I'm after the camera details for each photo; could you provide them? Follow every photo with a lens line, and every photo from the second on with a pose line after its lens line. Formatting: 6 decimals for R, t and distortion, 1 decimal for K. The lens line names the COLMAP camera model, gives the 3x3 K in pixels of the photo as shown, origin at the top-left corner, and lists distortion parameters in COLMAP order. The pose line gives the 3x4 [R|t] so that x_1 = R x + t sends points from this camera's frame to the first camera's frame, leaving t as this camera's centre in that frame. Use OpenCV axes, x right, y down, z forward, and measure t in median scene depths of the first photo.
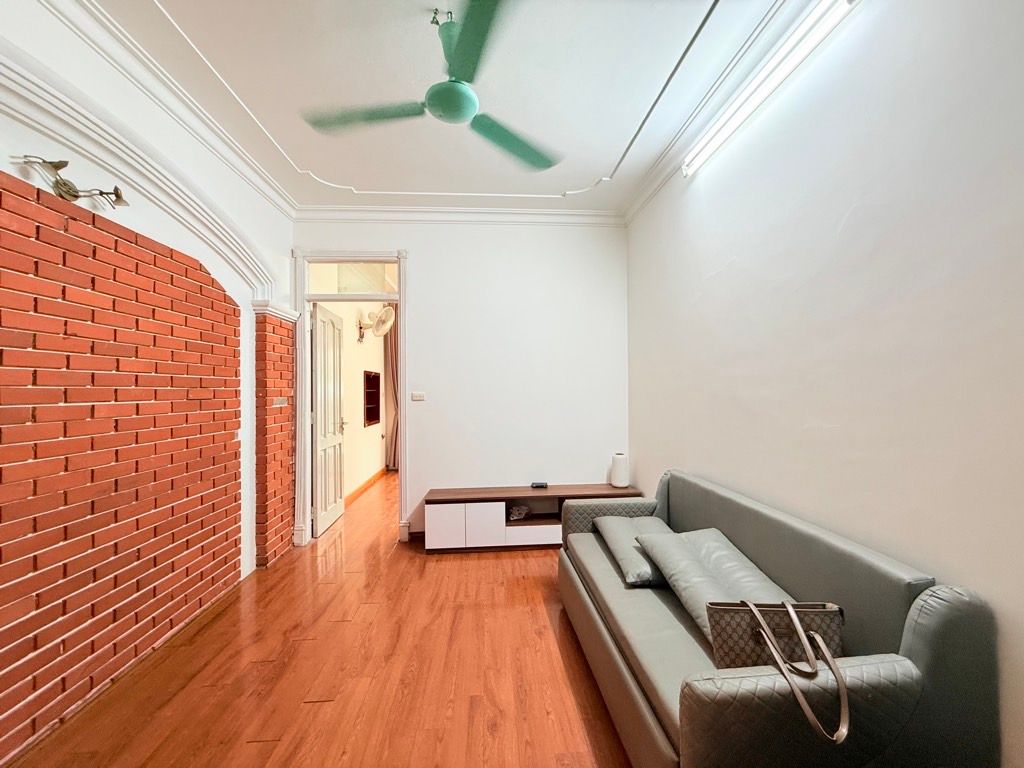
lens RADIAL K [[408.2, 0, 511.1], [0, 408.2, 386.0], [0, 0, 1]] dist [0.002596, 0.000187]
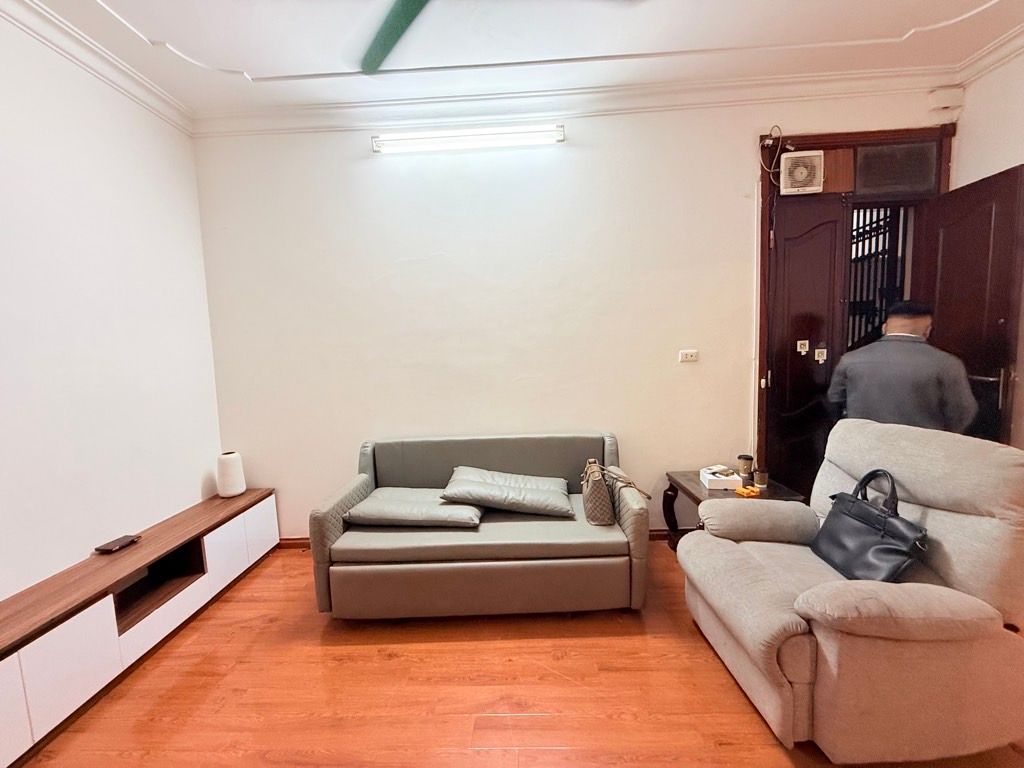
lens RADIAL K [[408.2, 0, 509.0], [0, 408.2, 385.4], [0, 0, 1]] dist [0.002596, 0.000187]
pose [[0.081942, -0.084117, 0.993081, -0.435815], [0.027318, 0.996247, 0.082131, -0.005285], [-0.996263, 0.020399, 0.083932, 0.425652]]
